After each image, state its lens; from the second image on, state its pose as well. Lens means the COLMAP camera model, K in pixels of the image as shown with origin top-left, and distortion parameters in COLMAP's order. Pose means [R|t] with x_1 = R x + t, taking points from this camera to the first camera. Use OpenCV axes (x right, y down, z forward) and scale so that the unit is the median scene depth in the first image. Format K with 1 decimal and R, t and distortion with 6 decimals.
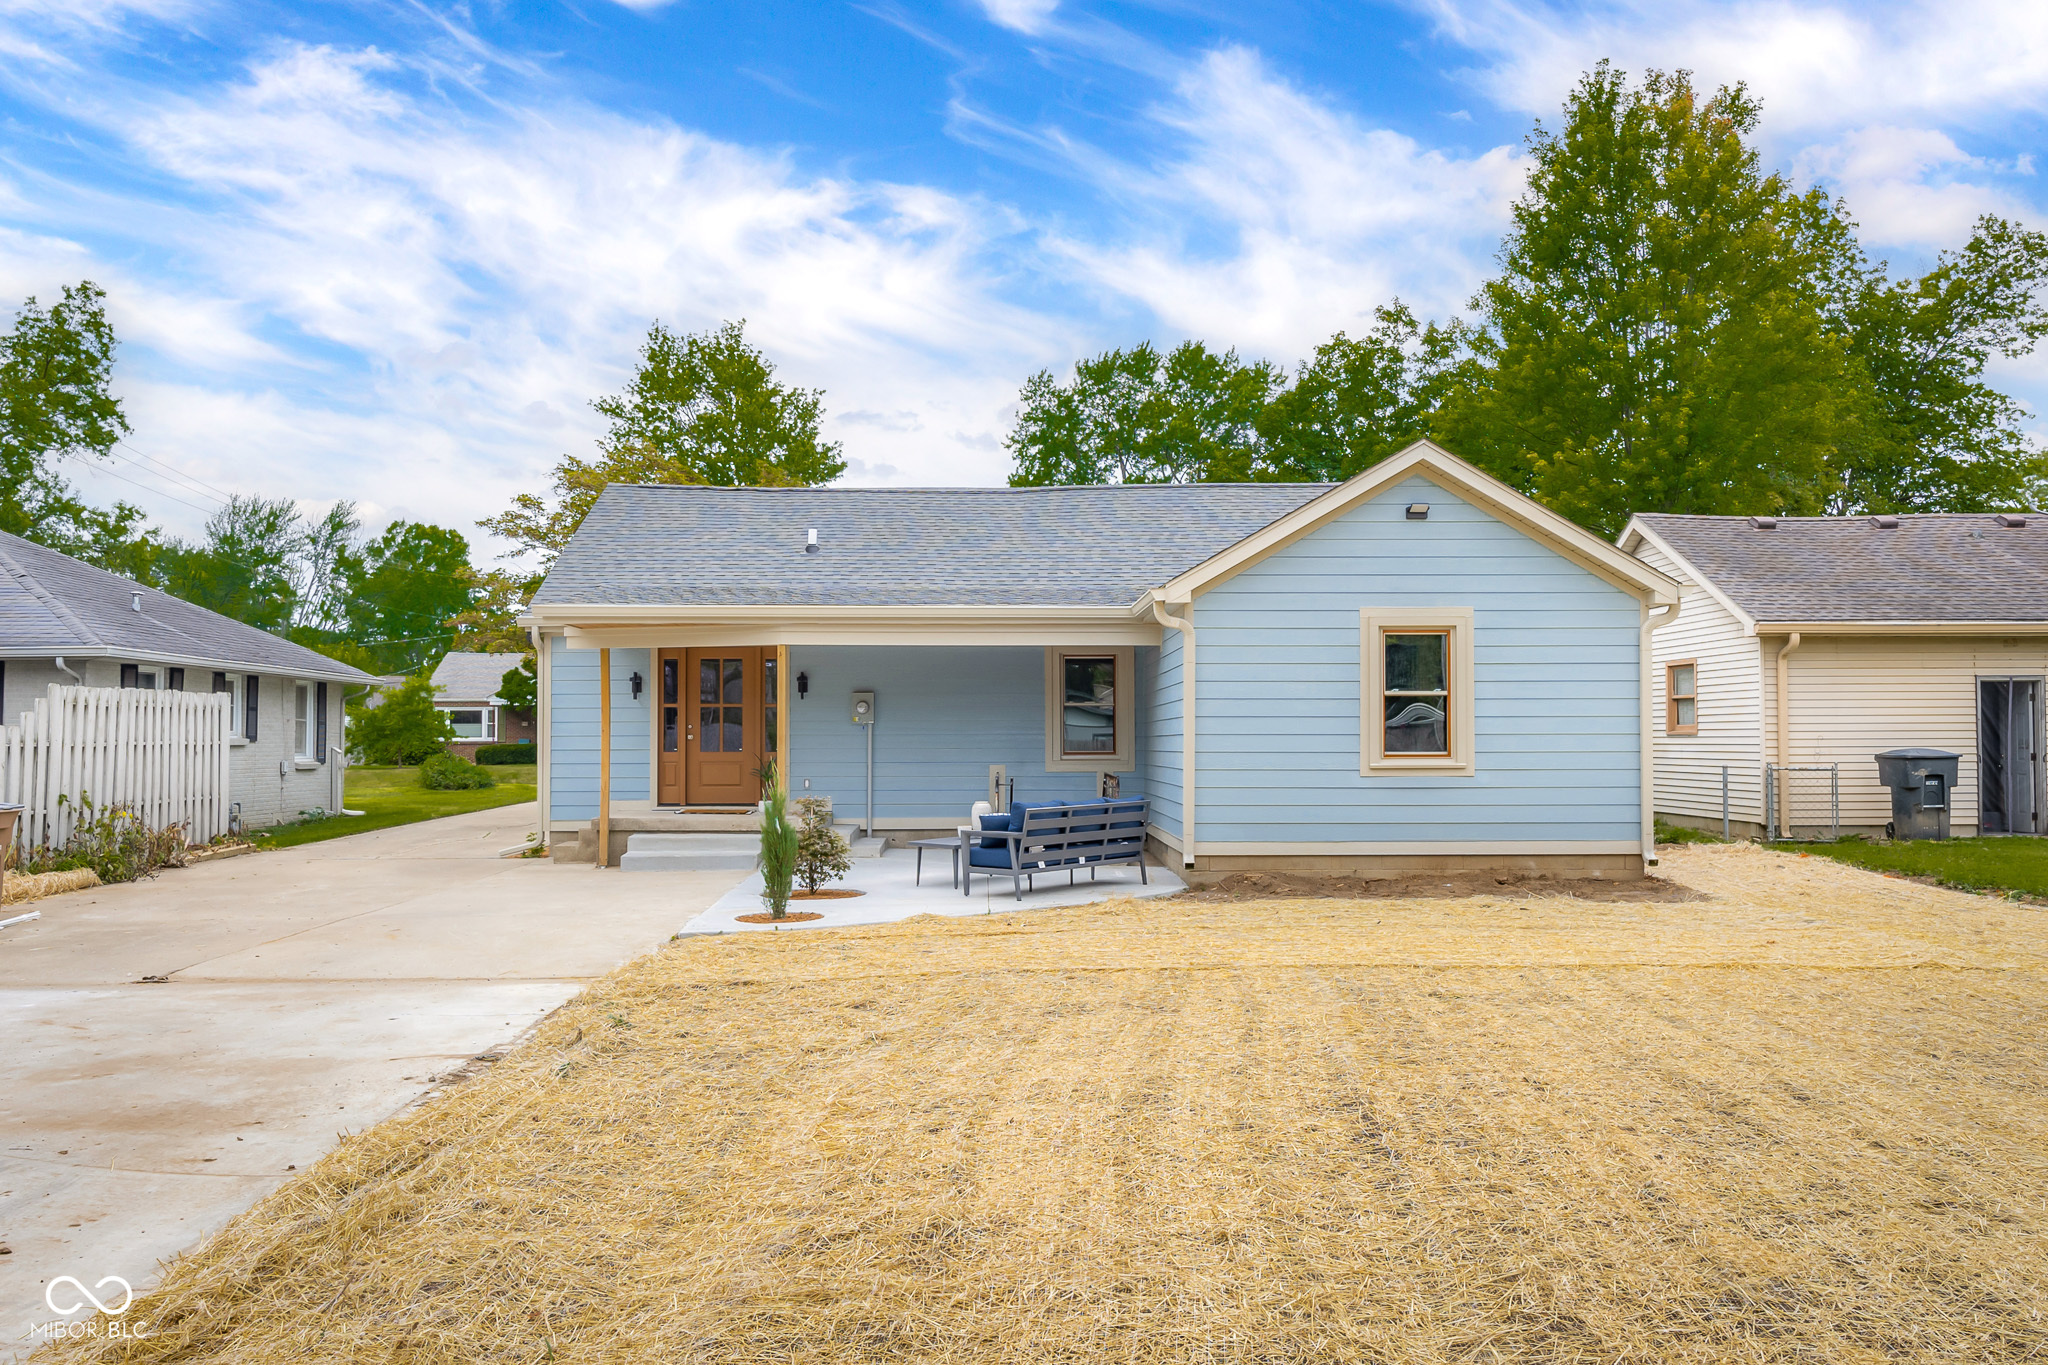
lens RADIAL K [[1533.9, 0, 1024.0], [0, 1533.9, 682.5], [0, 0, 1]] dist [-0.005825, -0.008431]
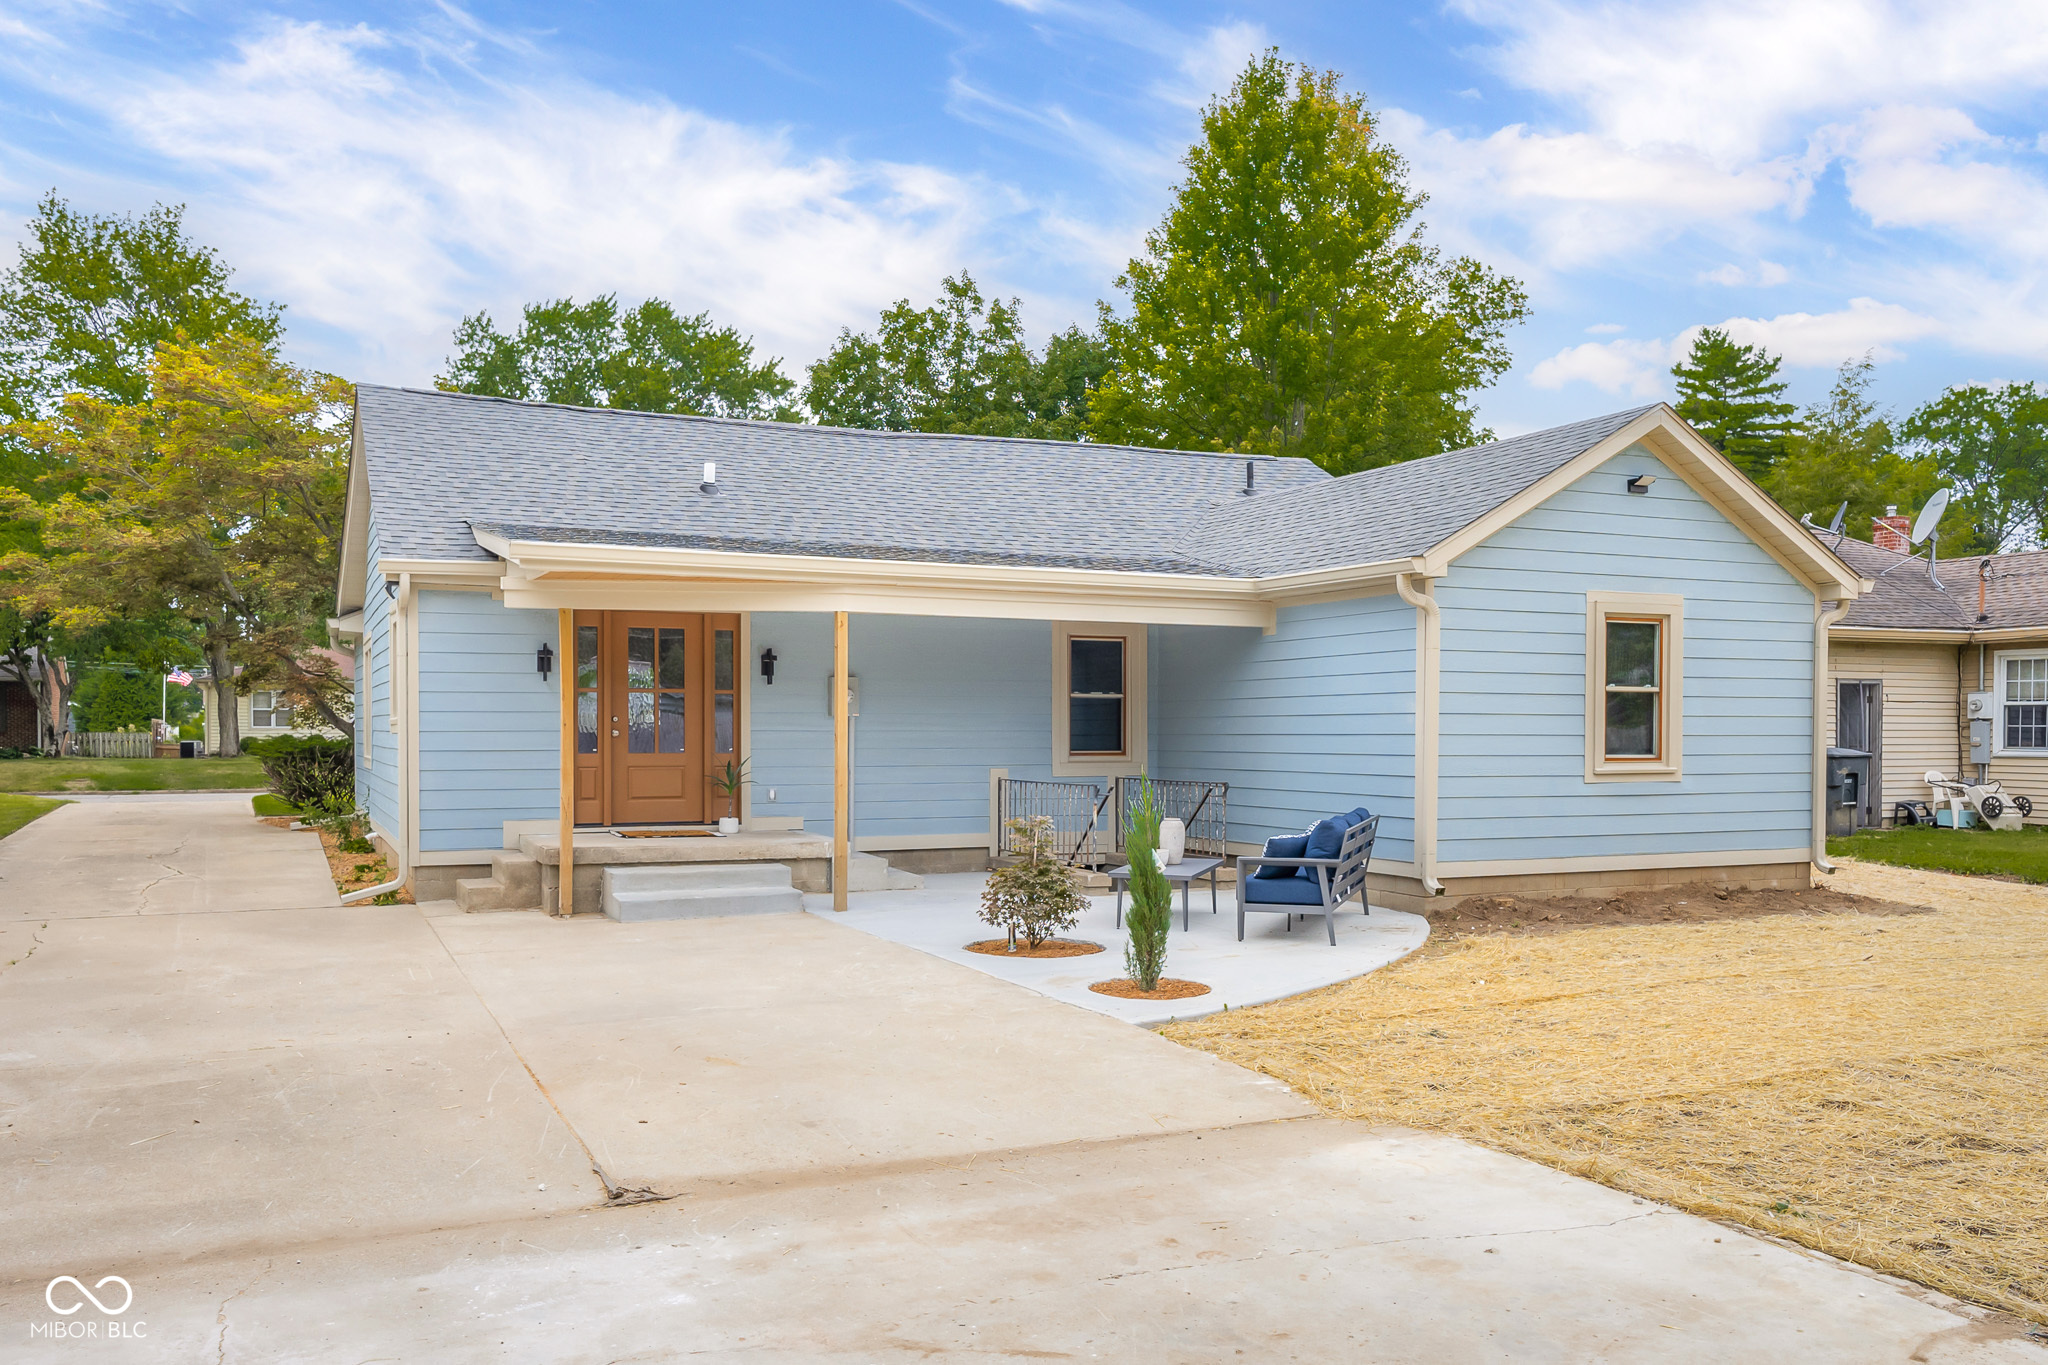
lens RADIAL K [[1561.6, 0, 1024.3], [0, 1561.6, 766.2], [0, 0, 1]] dist [0.002130, -0.002005]
pose [[0.923906, -0.005063, 0.382585, -0.345060], [-0.018105, 0.998214, 0.056930, 0.005392], [-0.382190, -0.059525, 0.922165, 0.245095]]
